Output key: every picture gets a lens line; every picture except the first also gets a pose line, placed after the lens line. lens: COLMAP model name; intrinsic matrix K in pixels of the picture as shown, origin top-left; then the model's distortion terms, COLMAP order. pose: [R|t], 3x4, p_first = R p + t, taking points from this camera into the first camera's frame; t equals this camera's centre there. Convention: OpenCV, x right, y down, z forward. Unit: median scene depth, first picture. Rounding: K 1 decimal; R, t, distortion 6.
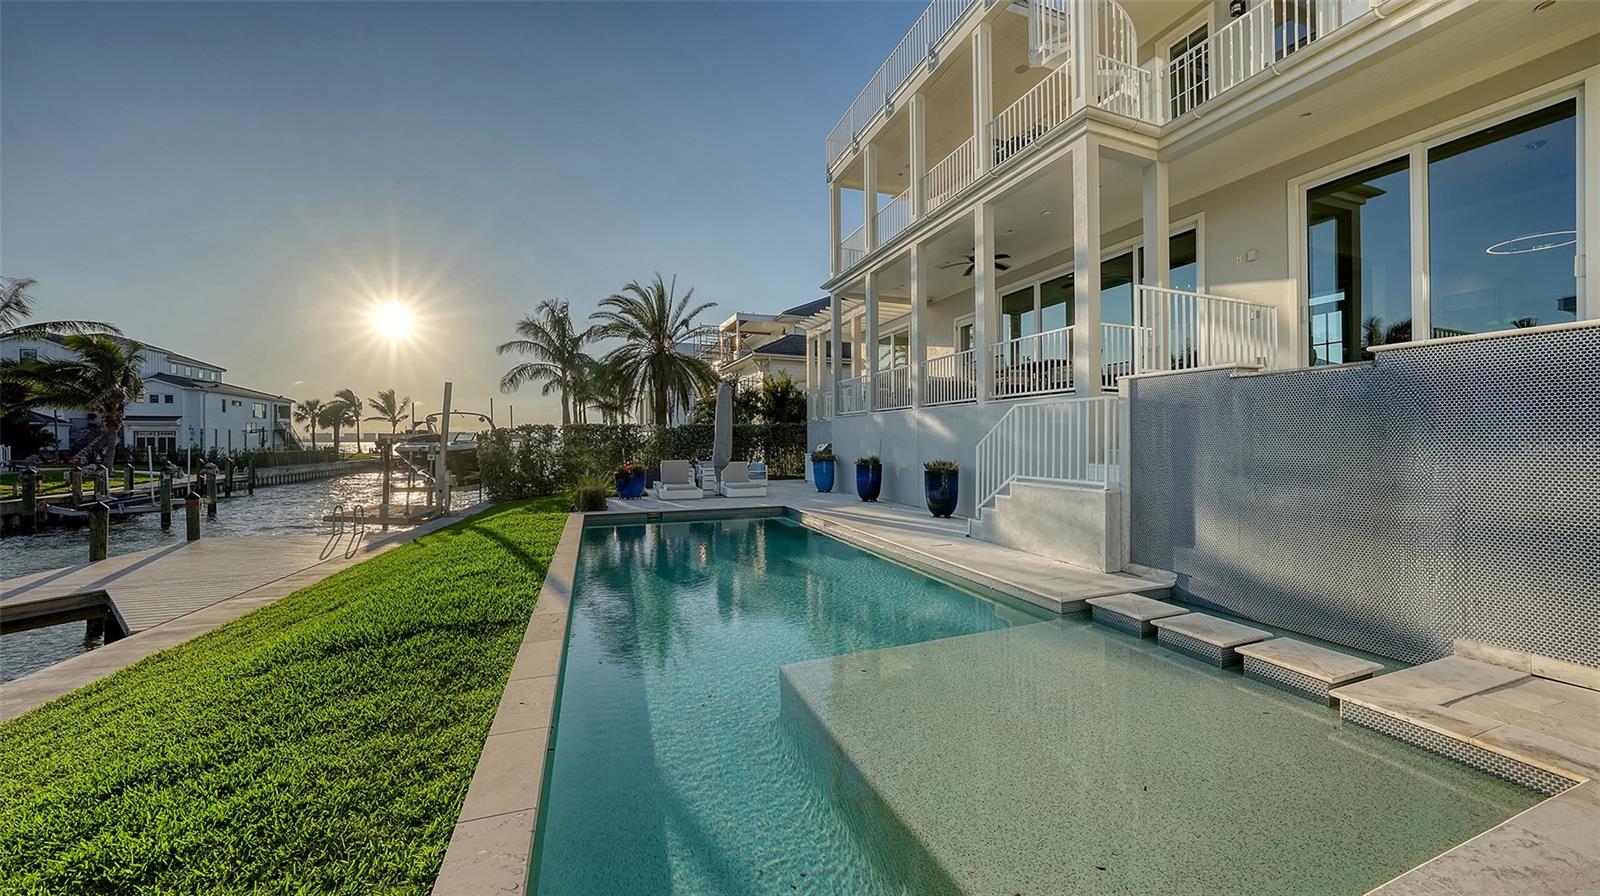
lens RADIAL K [[542.9, 0, 800.0], [0, 542.9, 448.0], [0, 0, 1]] dist [-0.012104, 0.000164]
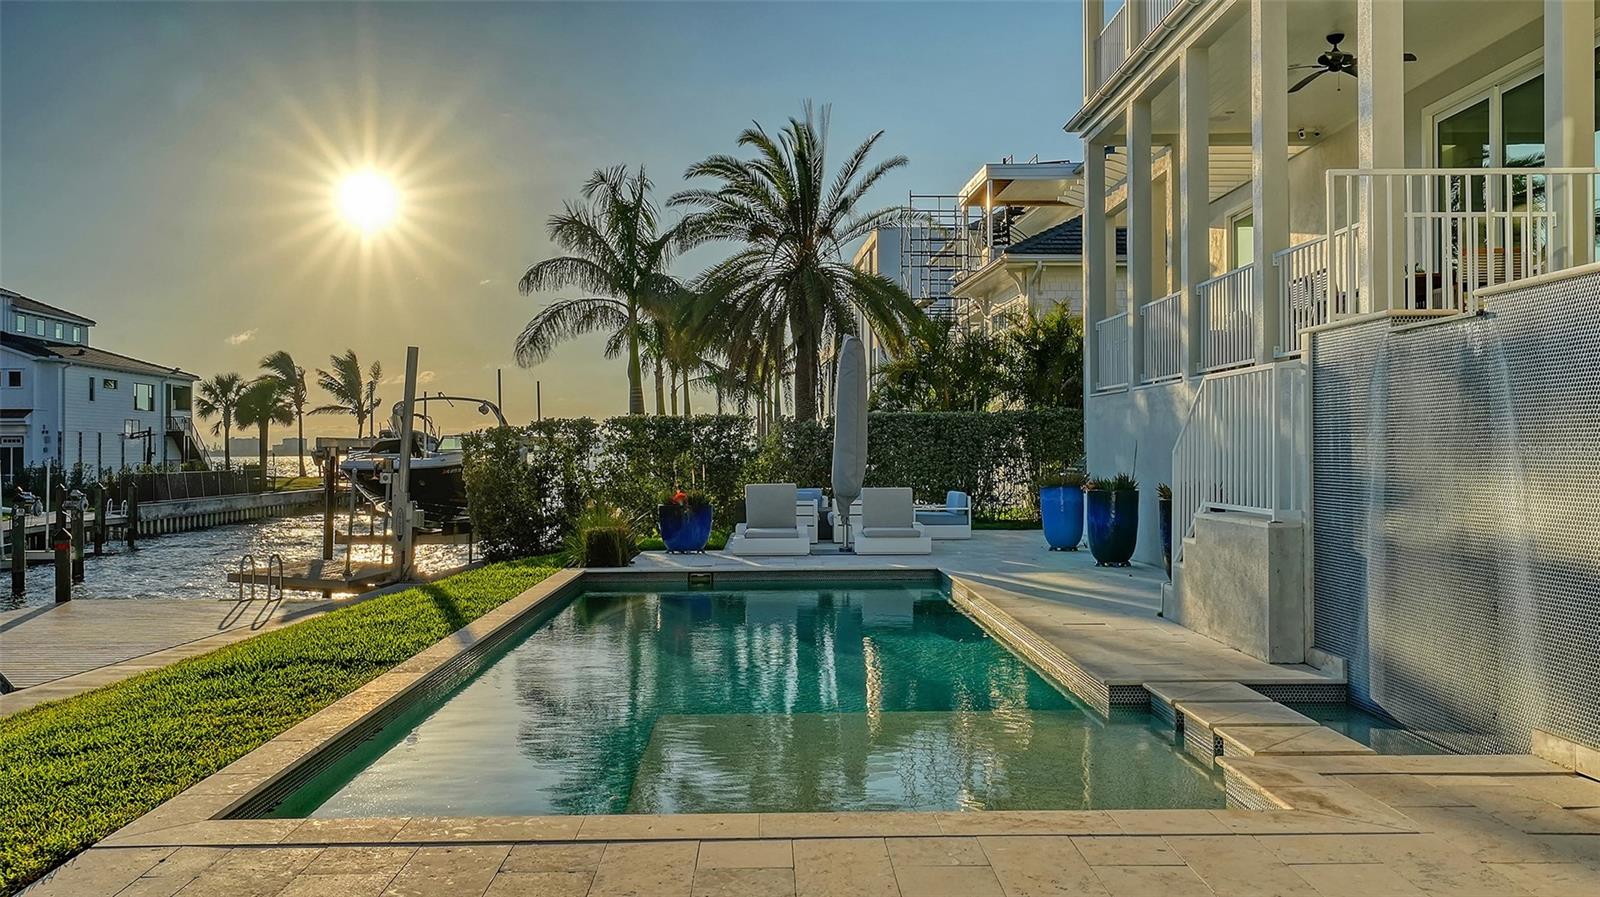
lens RADIAL K [[1335.9, 0, 800.0], [0, 1335.9, 448.5], [0, 0, 1]] dist [0.005009, -0.014837]
pose [[0.945192, -0.004877, -0.326478, 0.113227], [0.000116, 0.999893, -0.014602, 0.003687], [0.326515, 0.013764, 0.945092, -0.113905]]
